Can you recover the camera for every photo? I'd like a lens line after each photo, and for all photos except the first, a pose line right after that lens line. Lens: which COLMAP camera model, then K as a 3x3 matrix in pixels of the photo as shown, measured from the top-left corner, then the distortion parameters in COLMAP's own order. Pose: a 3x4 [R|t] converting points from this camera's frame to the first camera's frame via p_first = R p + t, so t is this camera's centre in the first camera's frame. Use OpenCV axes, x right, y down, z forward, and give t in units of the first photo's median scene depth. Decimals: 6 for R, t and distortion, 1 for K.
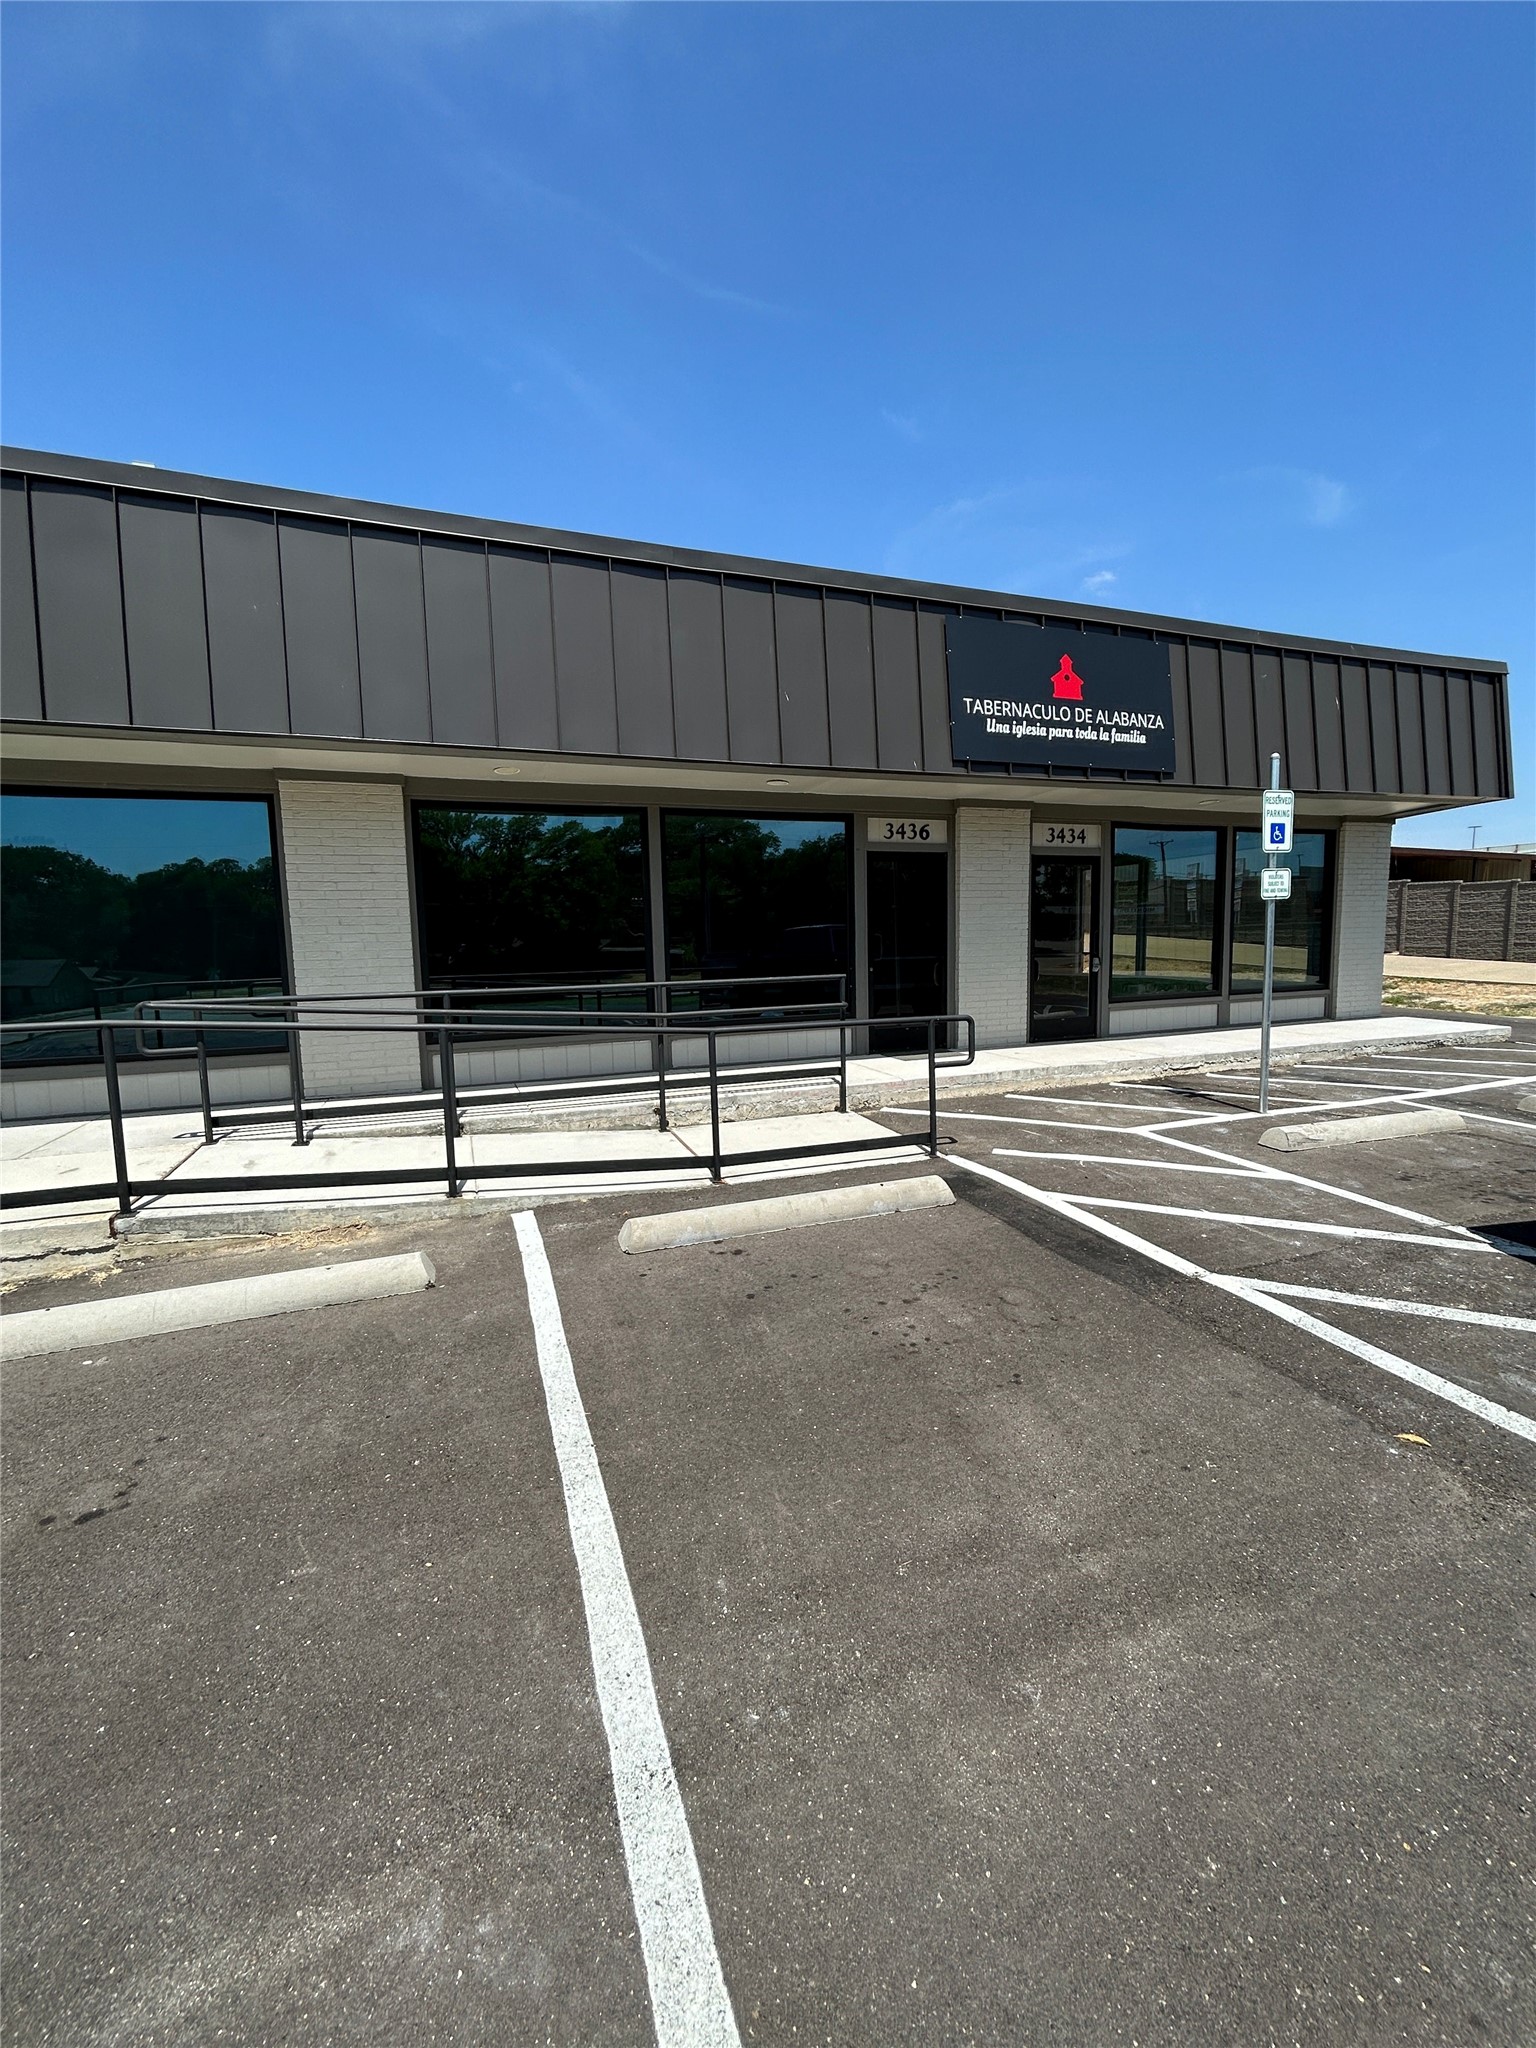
lens RADIAL K [[829.3, 0, 775.8], [0, 829.3, 1022.1], [0, 0, 1]] dist [0.000793, 0.000564]
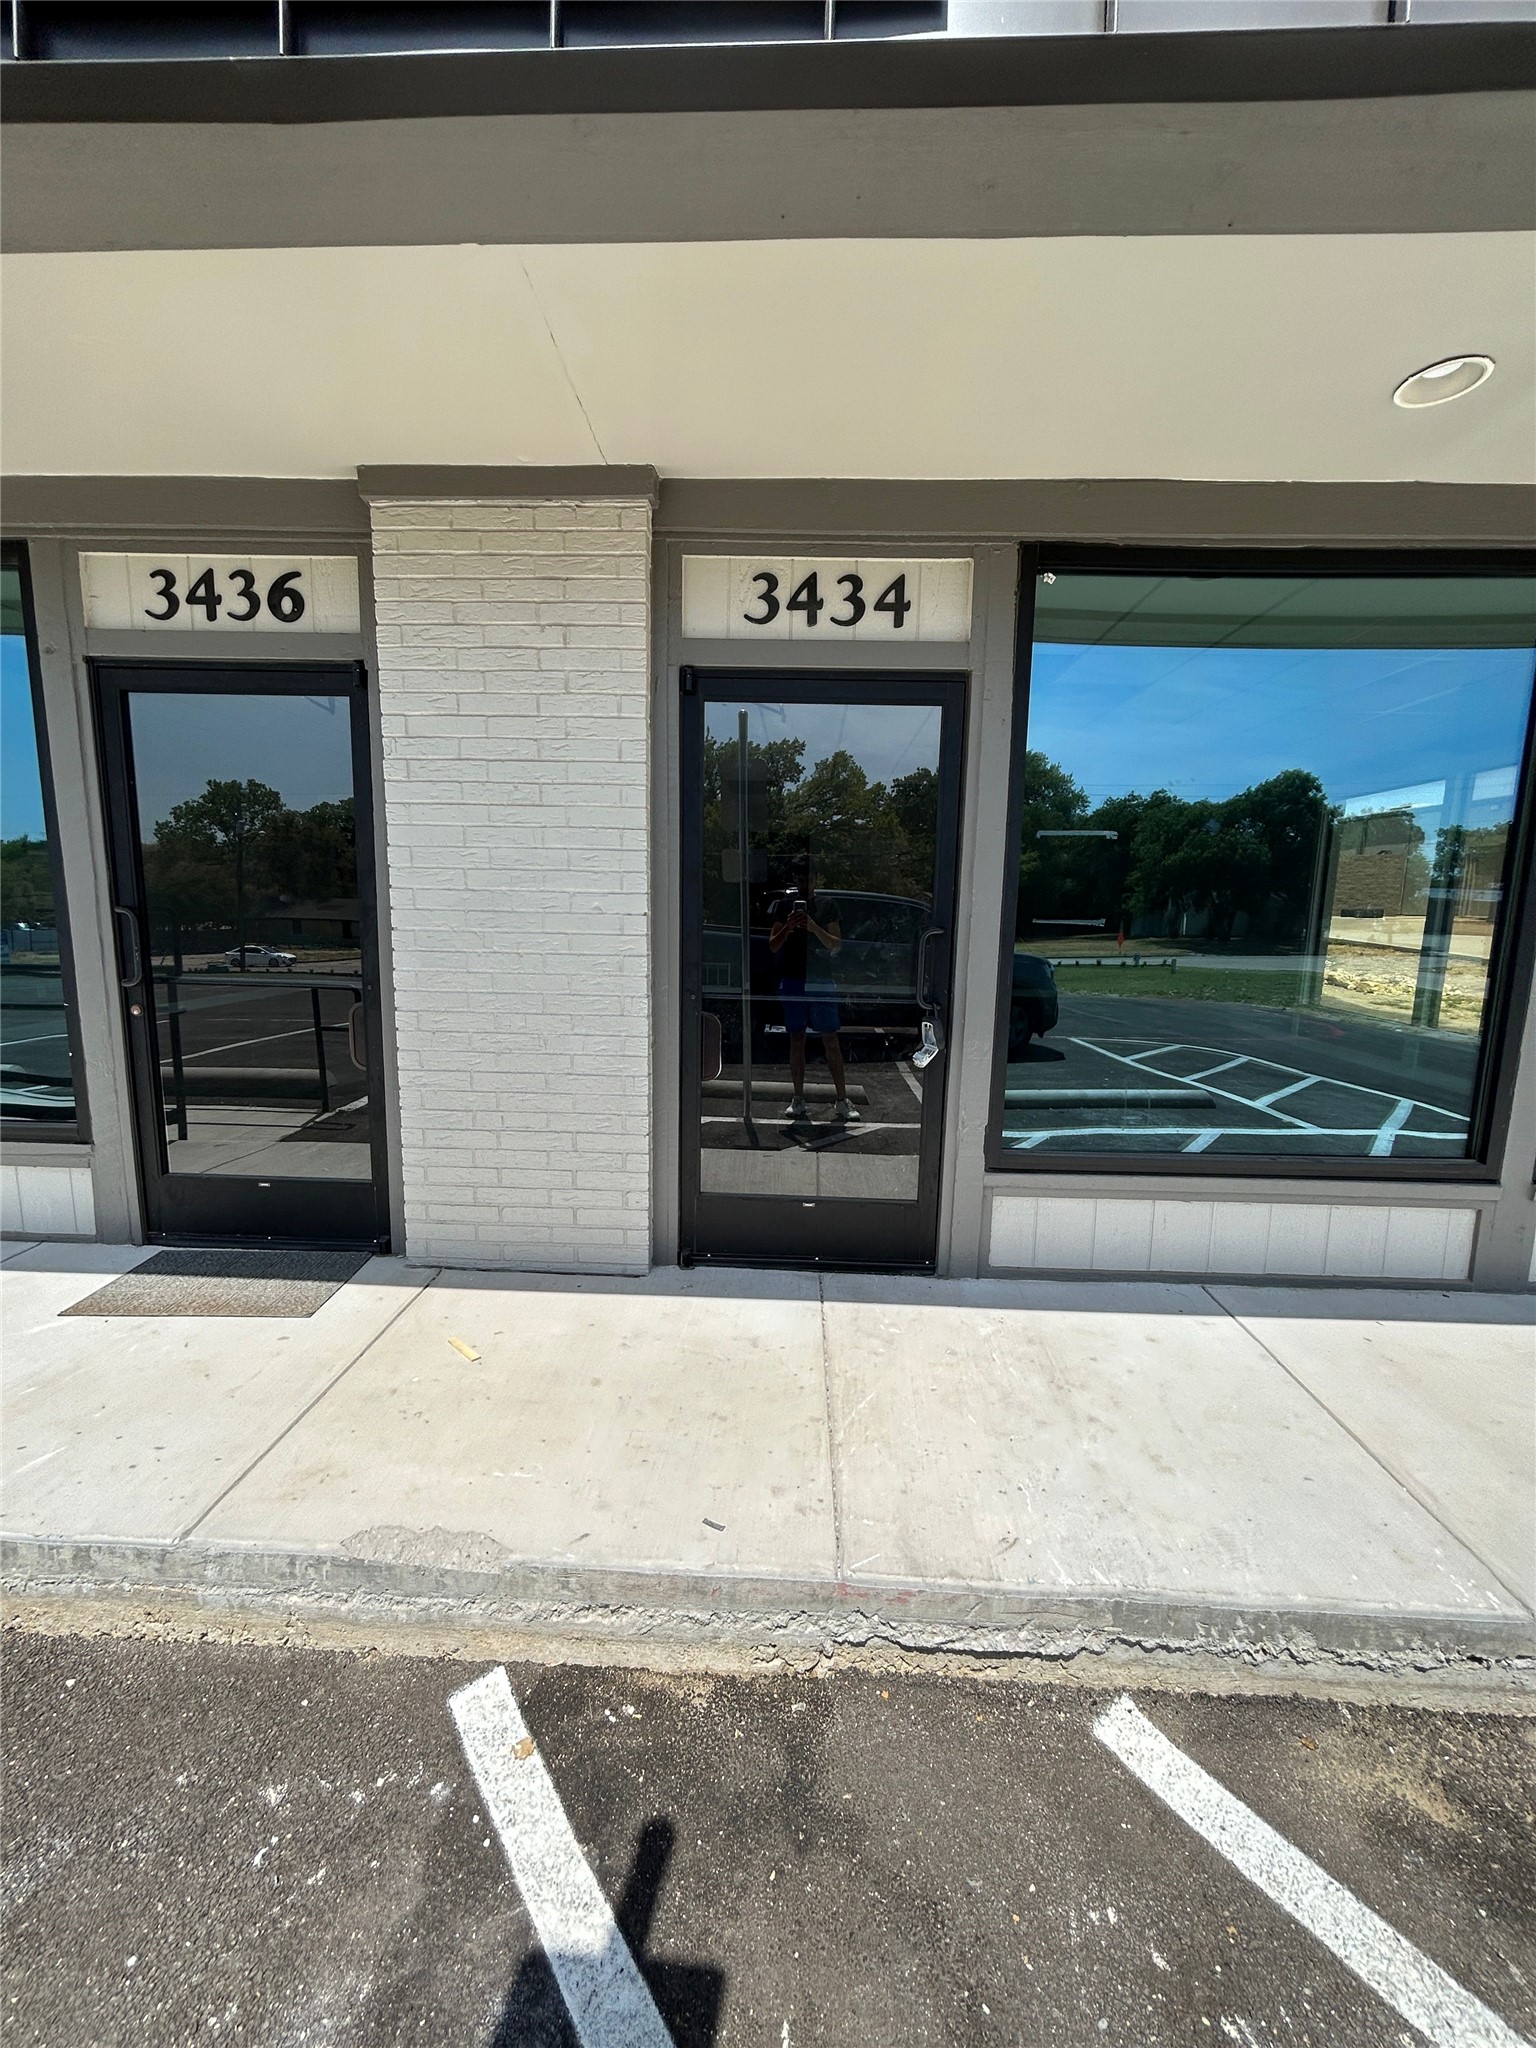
lens RADIAL K [[829.3, 0, 775.8], [0, 829.3, 1022.1], [0, 0, 1]] dist [0.000793, 0.000564]
pose [[0.922096, 0.095126, -0.375086, 0.476712], [-0.078222, 0.995124, 0.060075, -0.096861], [0.378972, -0.026055, 0.925041, 0.750454]]
